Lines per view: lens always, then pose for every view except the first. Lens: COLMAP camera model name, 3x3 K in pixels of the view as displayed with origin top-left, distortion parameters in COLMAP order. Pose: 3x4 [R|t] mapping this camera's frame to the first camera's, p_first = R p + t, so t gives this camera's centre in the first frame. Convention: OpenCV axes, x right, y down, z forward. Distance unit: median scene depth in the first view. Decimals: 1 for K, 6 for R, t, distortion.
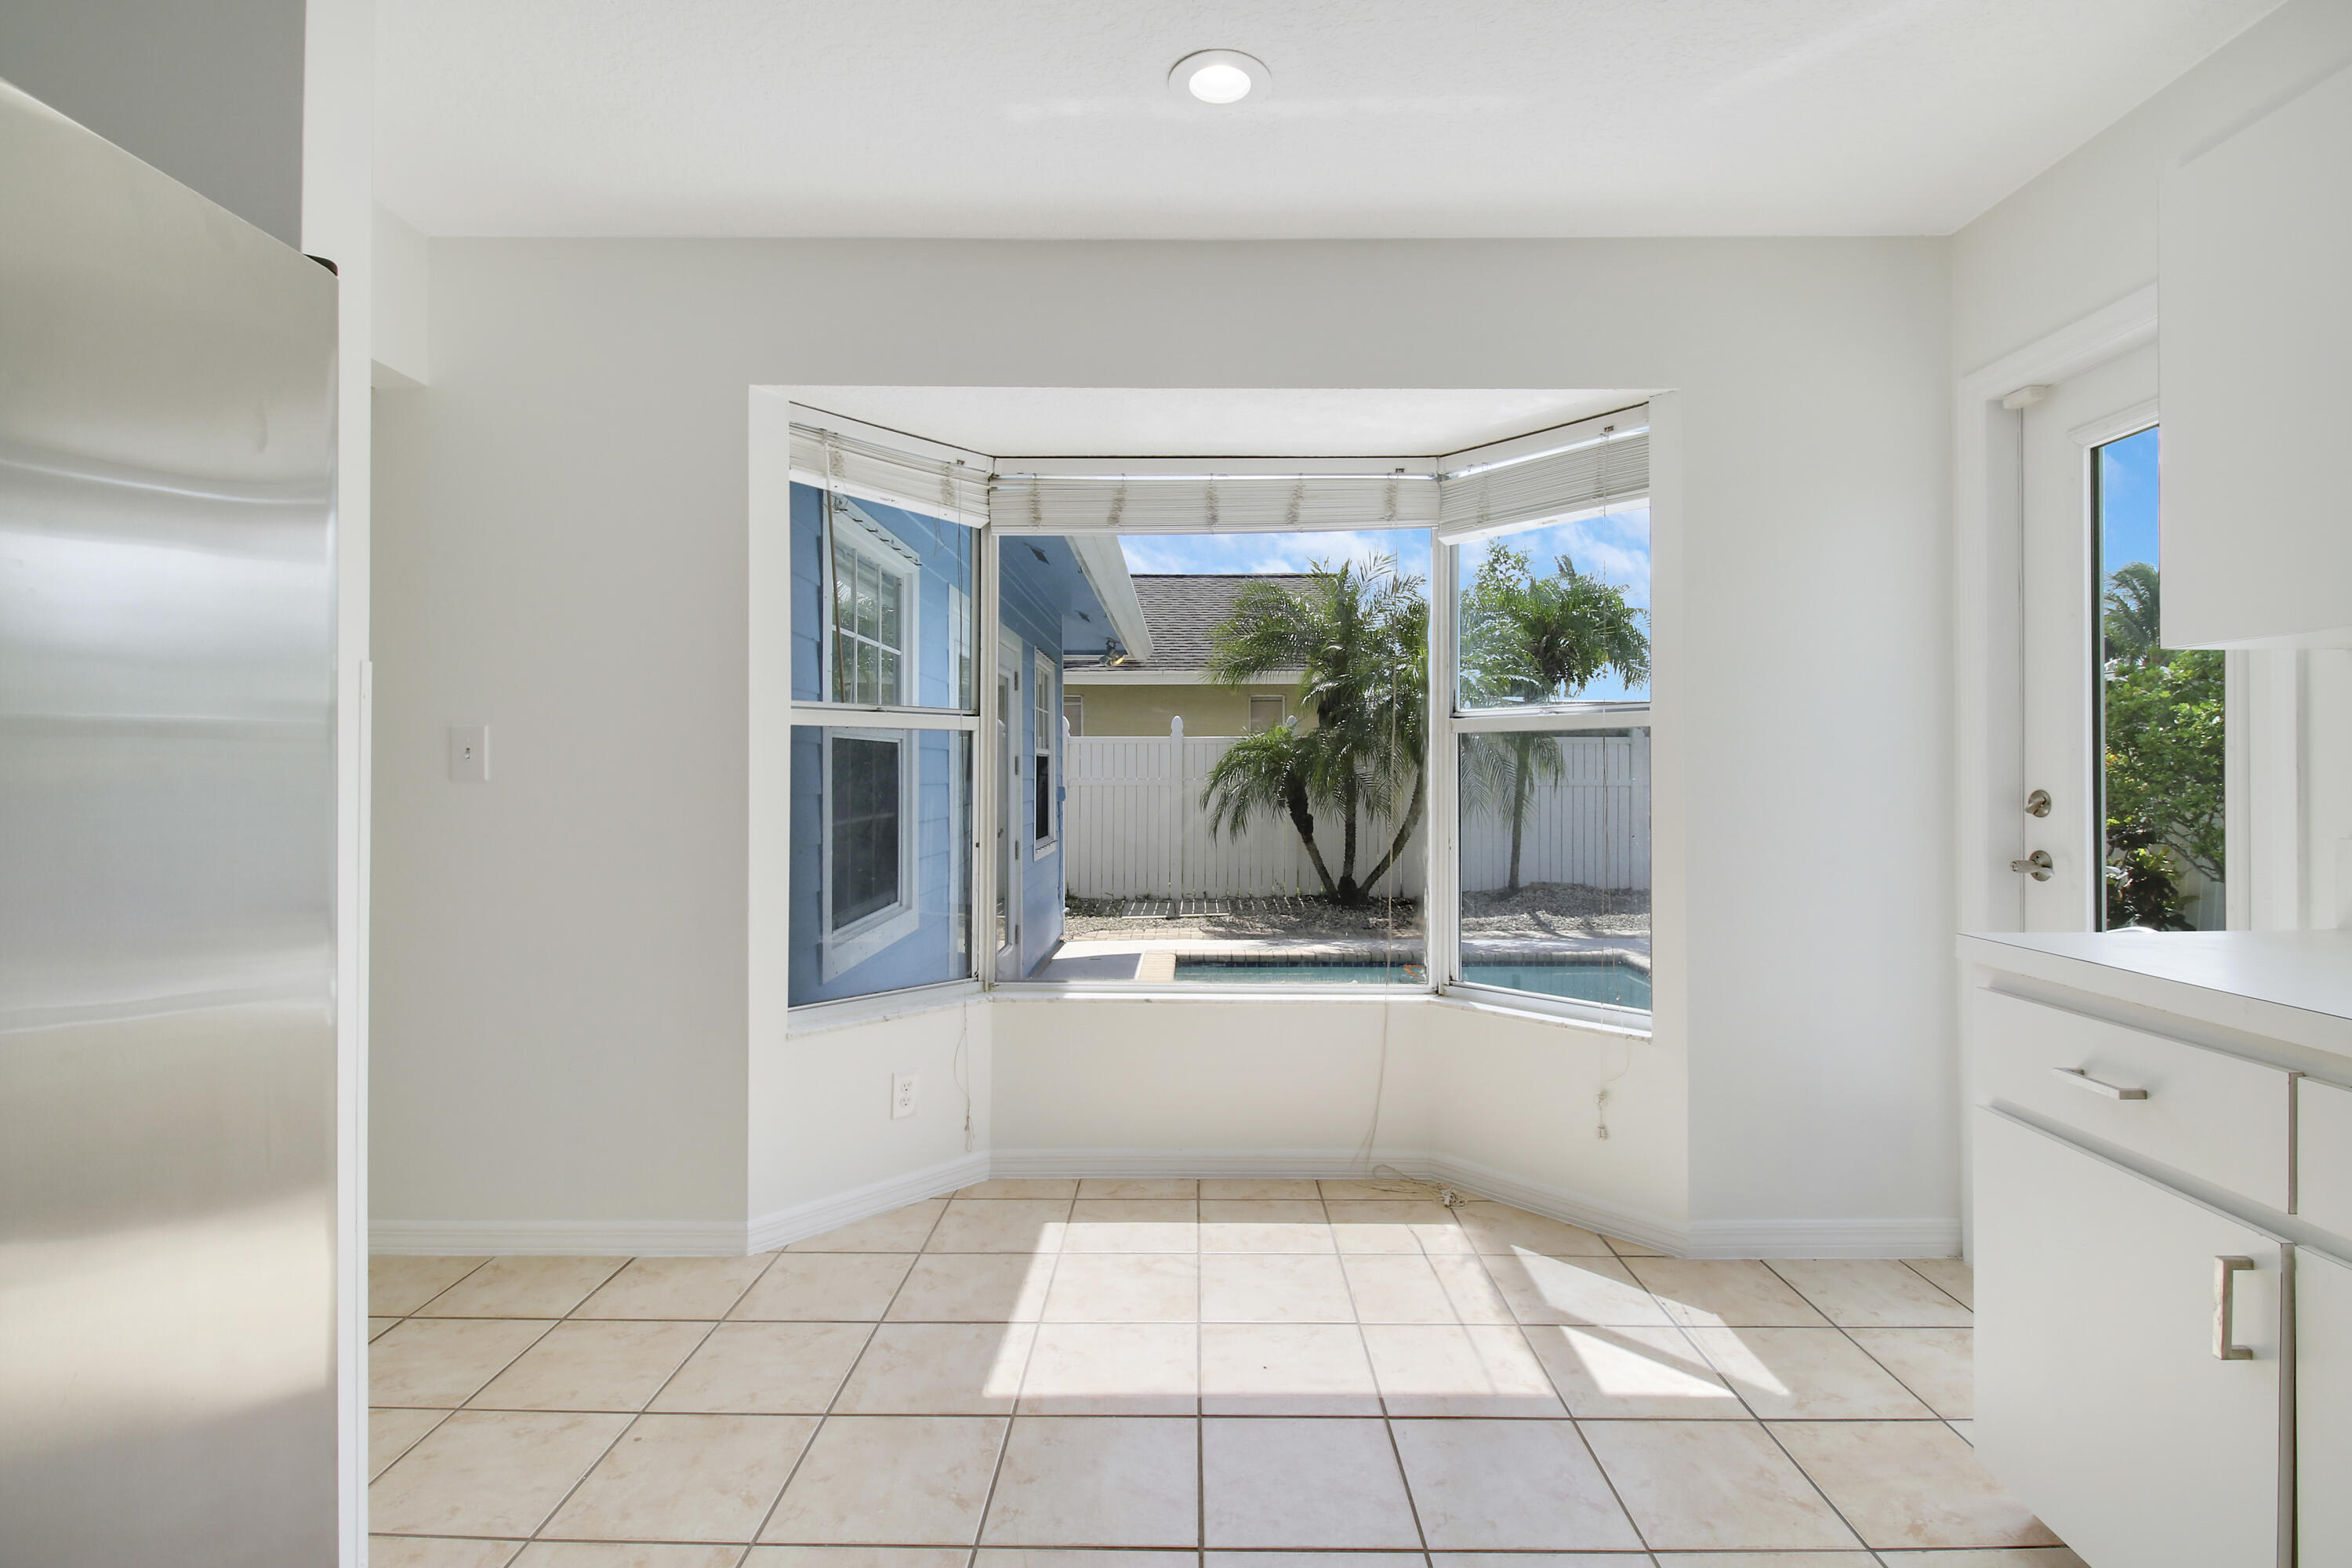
lens RADIAL K [[1121.9, 0, 1173.7], [0, 1121.9, 742.8], [0, 0, 1]] dist [0.001162, -0.012690]
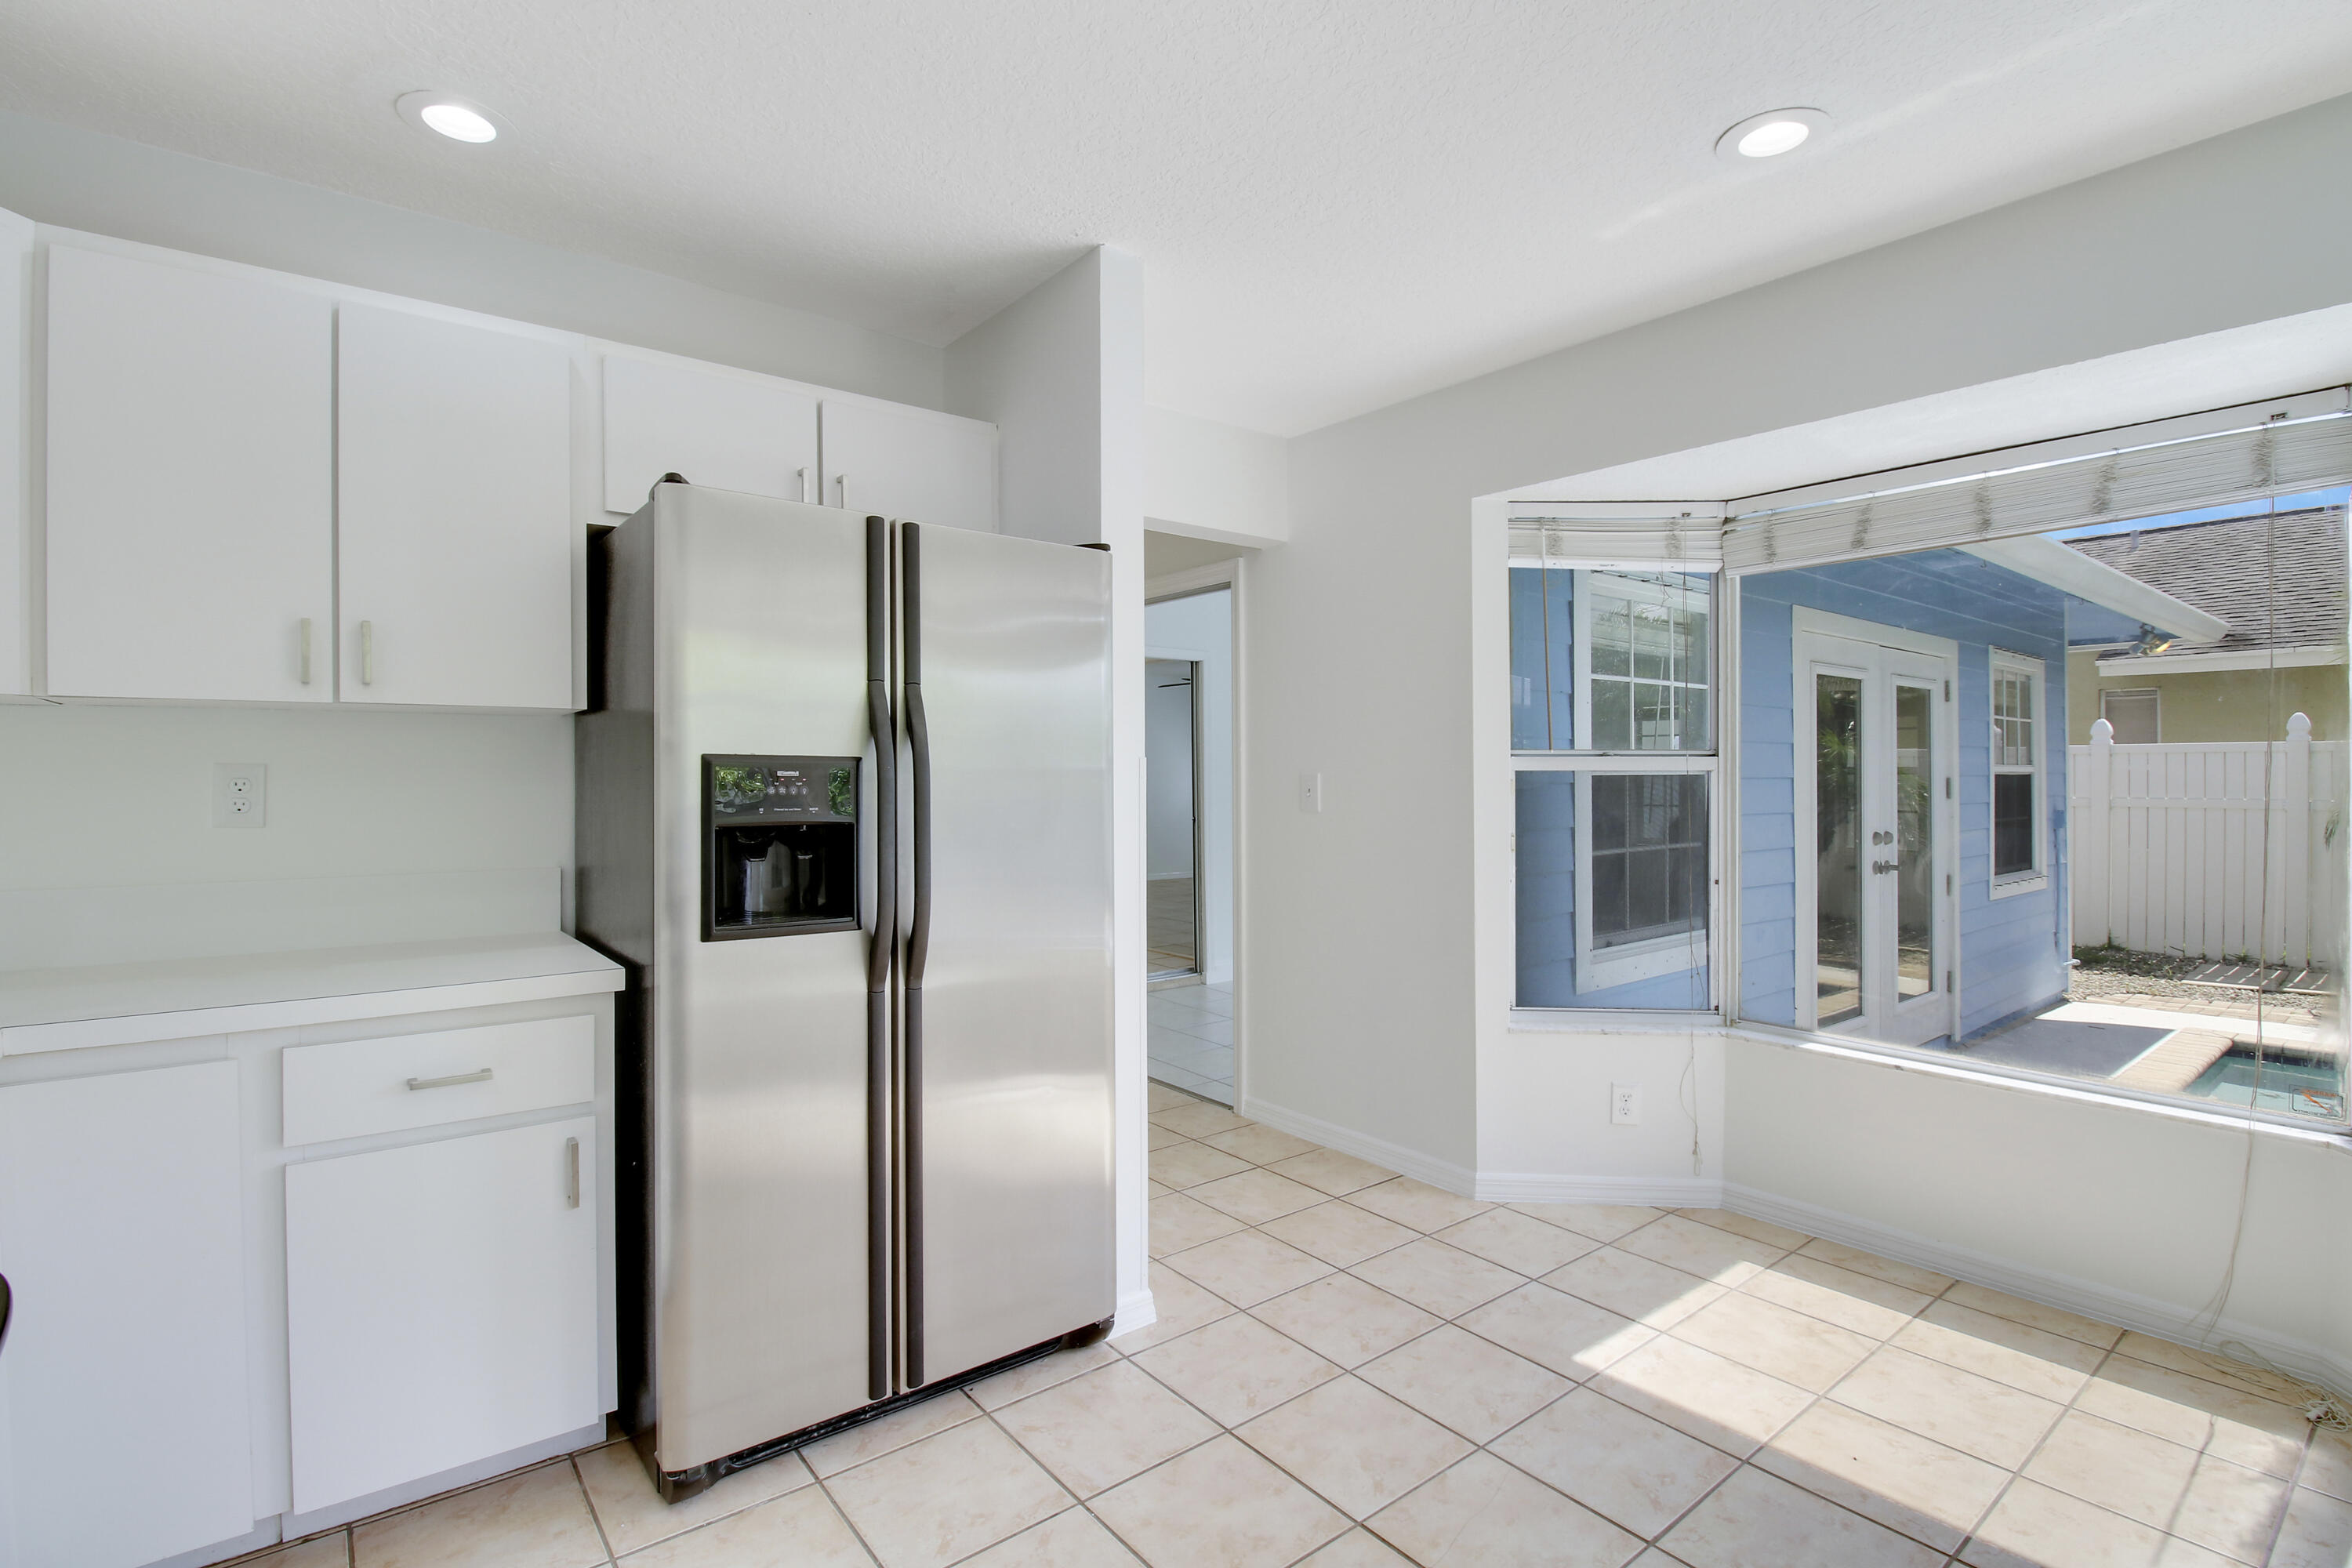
lens RADIAL K [[1121.9, 0, 1169.8], [0, 1121.9, 732.3], [0, 0, 1]] dist [0.001162, -0.012690]
pose [[0.616957, -0.027448, -0.786518, 0.359237], [0.021218, 0.999608, -0.018241, -0.041170], [0.786711, -0.005434, 0.617298, -0.030179]]
